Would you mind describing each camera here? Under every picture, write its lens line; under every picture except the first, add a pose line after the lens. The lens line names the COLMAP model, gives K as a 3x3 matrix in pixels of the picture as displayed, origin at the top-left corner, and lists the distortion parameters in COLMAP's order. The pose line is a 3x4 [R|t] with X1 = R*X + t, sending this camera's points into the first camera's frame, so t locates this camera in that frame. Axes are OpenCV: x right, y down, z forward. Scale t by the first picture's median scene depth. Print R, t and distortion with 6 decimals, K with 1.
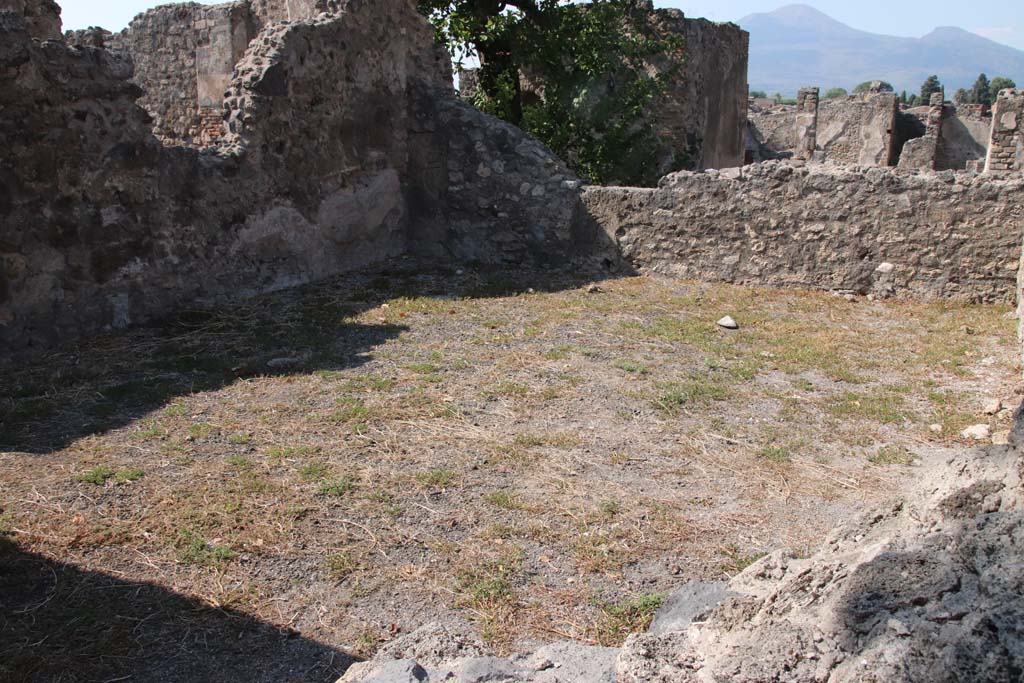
lens RADIAL K [[873.5, 0, 510.7], [0, 873.5, 342.0], [0, 0, 1]] dist [-0.036974, 0.041416]
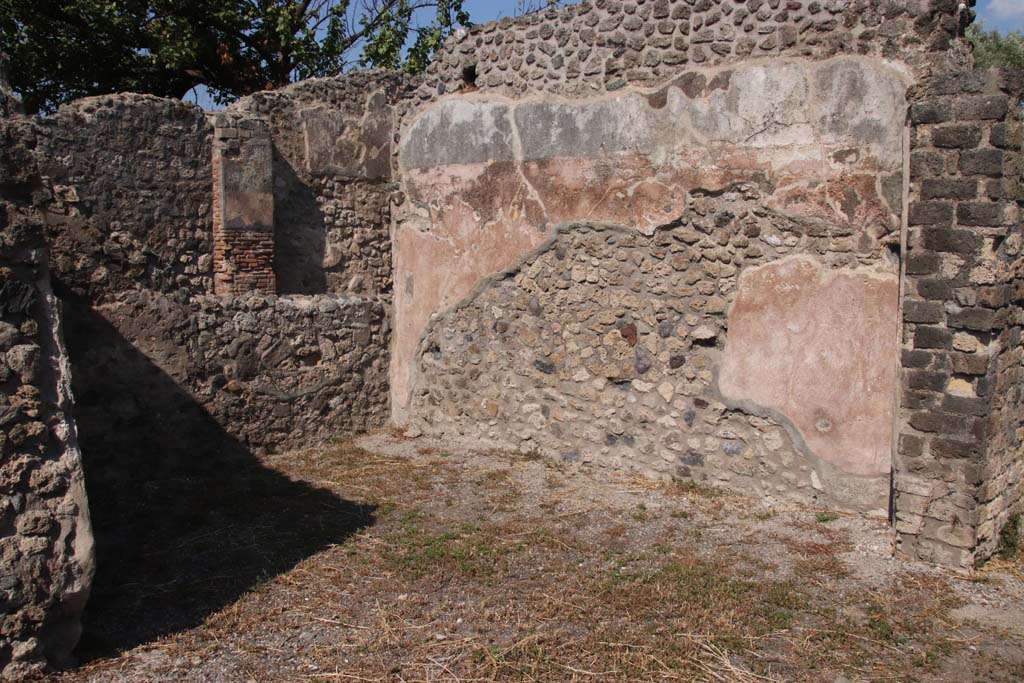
lens RADIAL K [[873.5, 0, 512.1], [0, 873.5, 341.2], [0, 0, 1]] dist [-0.036974, 0.041416]
pose [[0.285474, -0.085705, 0.954547, -1.042031], [0.234806, 0.971893, 0.017039, -0.115672], [-0.929177, 0.219269, 0.297574, 0.516311]]
